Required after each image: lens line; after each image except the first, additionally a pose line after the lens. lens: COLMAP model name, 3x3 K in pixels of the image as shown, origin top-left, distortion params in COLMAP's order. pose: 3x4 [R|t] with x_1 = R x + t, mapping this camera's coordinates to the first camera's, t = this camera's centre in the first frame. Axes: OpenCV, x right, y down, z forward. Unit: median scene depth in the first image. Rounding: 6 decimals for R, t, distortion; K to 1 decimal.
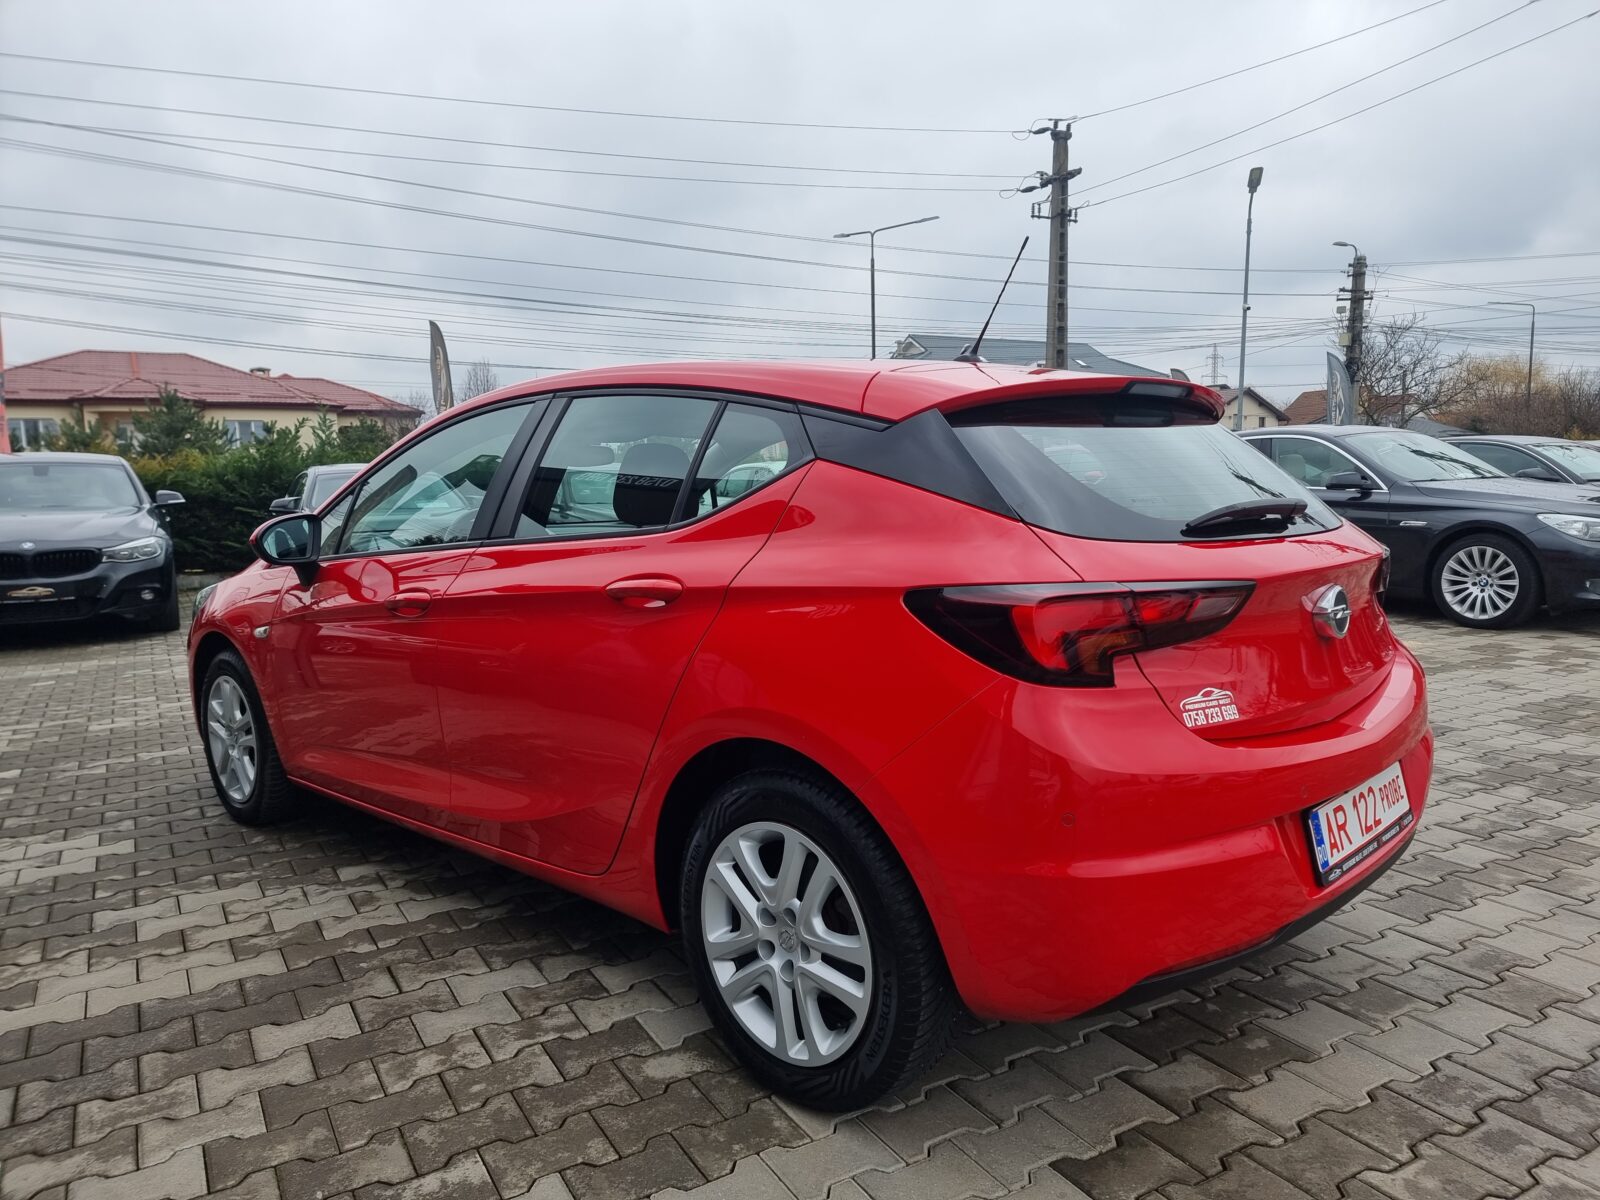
lens RADIAL K [[1151.0, 0, 800.0], [0, 1151.0, 600.0], [0, 0, 1]] dist [0.080097, -0.076224]
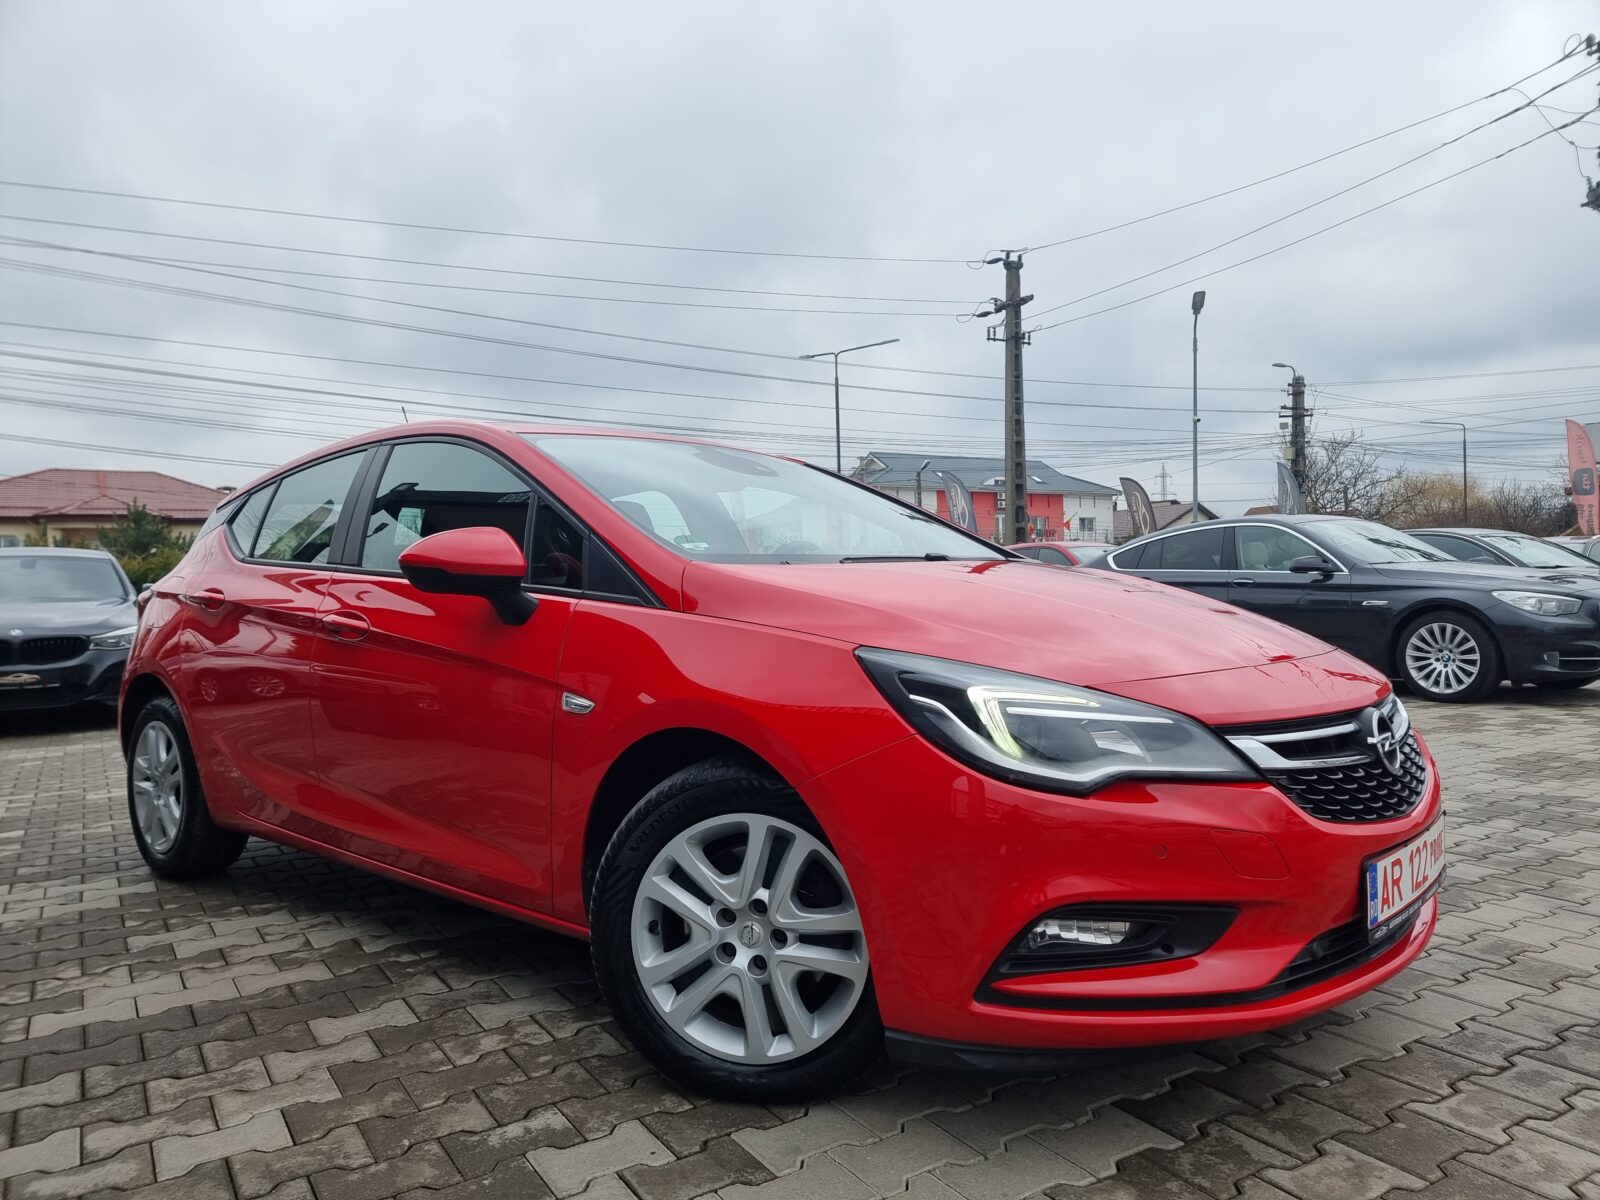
lens RADIAL K [[1167.9, 0, 775.4], [0, 1167.9, 602.4], [0, 0, 1]] dist [0.085968, -0.084284]
pose [[0.999549, -0.002584, 0.029917, -0.077833], [0.006234, 0.992440, -0.122576, 0.111995], [-0.029374, 0.122707, 0.992008, -0.064313]]
